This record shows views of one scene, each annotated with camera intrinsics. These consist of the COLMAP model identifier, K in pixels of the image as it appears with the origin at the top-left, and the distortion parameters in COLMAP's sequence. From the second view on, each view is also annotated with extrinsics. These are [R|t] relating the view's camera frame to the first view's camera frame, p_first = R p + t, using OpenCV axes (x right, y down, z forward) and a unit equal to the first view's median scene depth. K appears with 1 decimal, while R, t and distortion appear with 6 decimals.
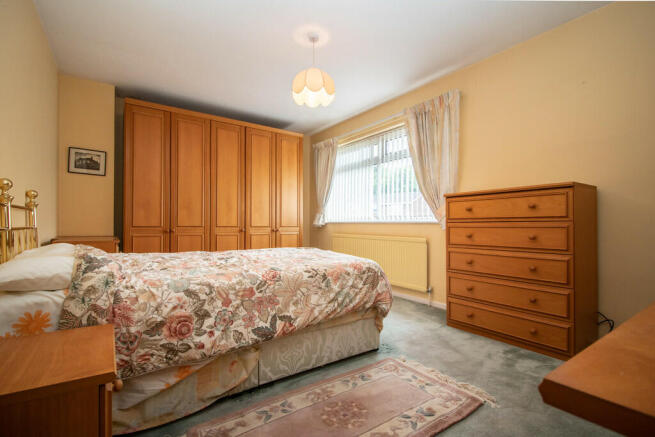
lens RADIAL K [[302.4, 0, 327.7], [0, 302.4, 222.2], [0, 0, 1]] dist [0.001574, 0.000334]
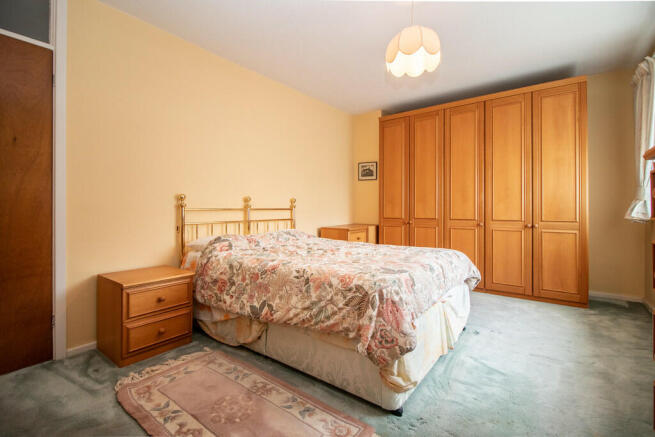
lens RADIAL K [[302.4, 0, 333.5], [0, 302.4, 209.1], [0, 0, 1]] dist [0.001574, 0.000334]
pose [[0.302601, -0.007858, -0.953085, 0.915668], [0.009618, 0.999940, -0.005190, -0.036084], [0.953069, -0.007596, 0.302659, 0.803518]]
